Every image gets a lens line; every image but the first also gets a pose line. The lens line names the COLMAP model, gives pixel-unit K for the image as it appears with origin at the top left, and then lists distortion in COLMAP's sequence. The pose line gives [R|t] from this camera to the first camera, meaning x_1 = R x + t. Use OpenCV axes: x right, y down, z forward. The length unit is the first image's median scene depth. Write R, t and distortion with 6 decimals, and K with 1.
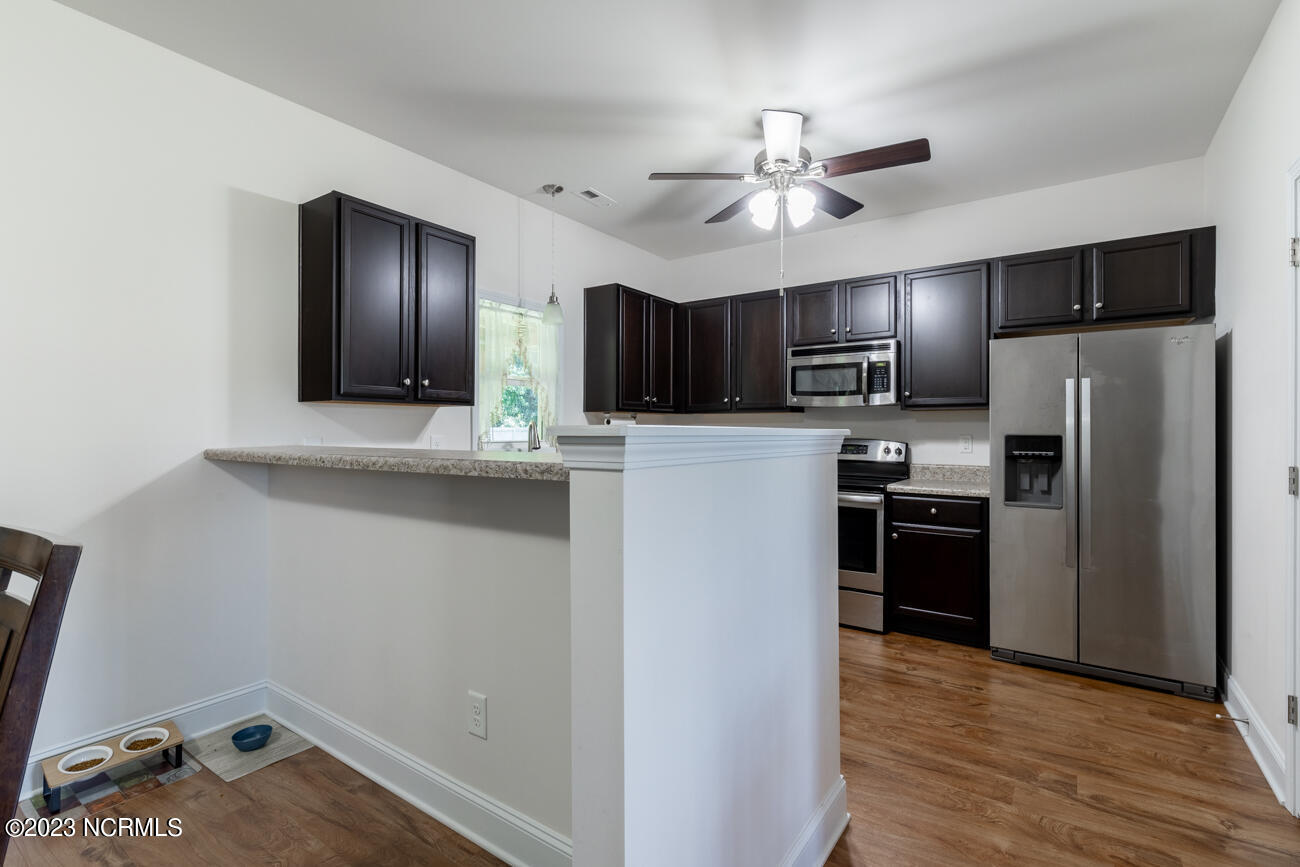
lens RADIAL K [[611.2, 0, 650.4], [0, 611.2, 427.7], [0, 0, 1]] dist [0.013620, -0.000300]
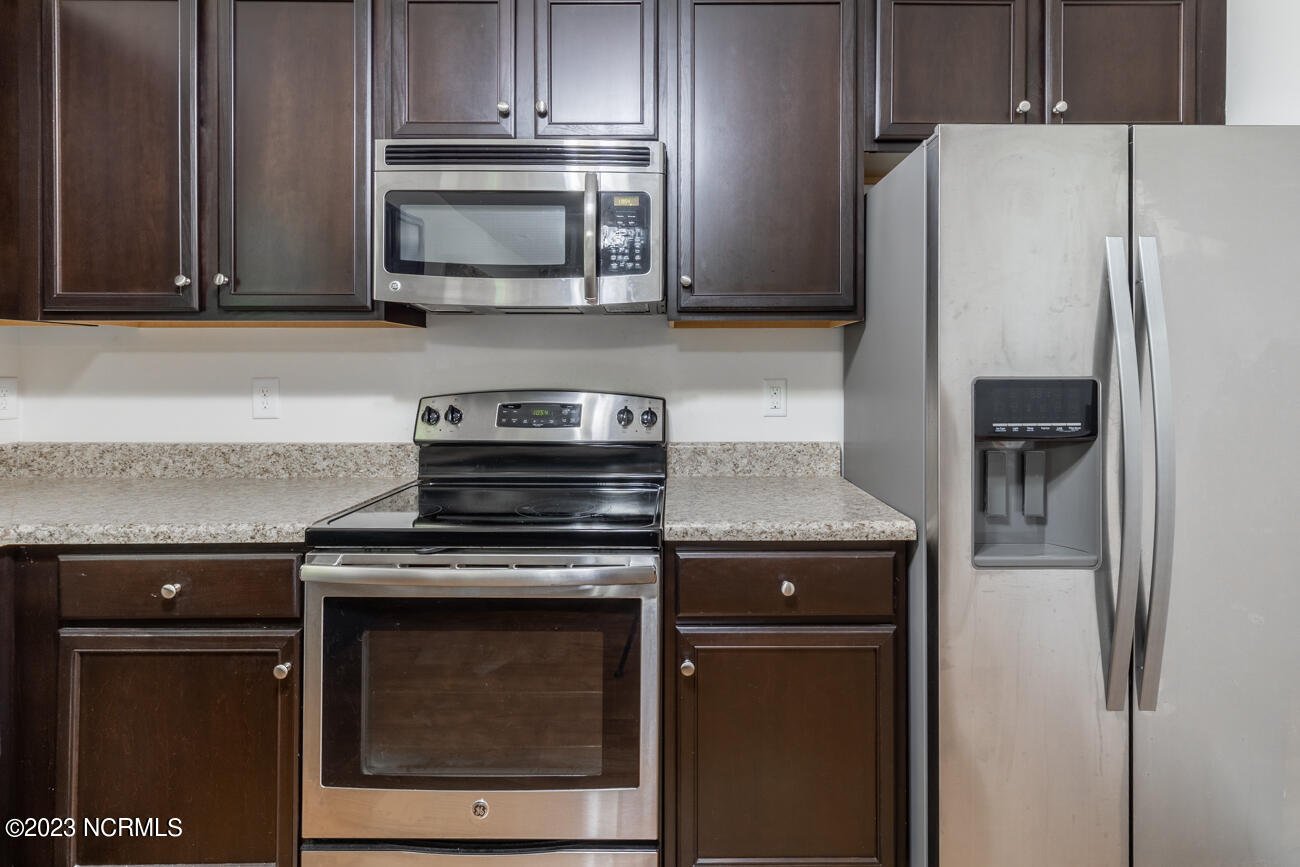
lens RADIAL K [[658.6, 0, 691.9], [0, 658.6, 372.5], [0, 0, 1]] dist [-0.002787, -0.001447]
pose [[0.815582, -0.002896, 0.578634, 0.164423], [0.000916, 0.999993, 0.003715, 0.004639], [-0.578640, -0.002500, 0.815579, 0.624462]]
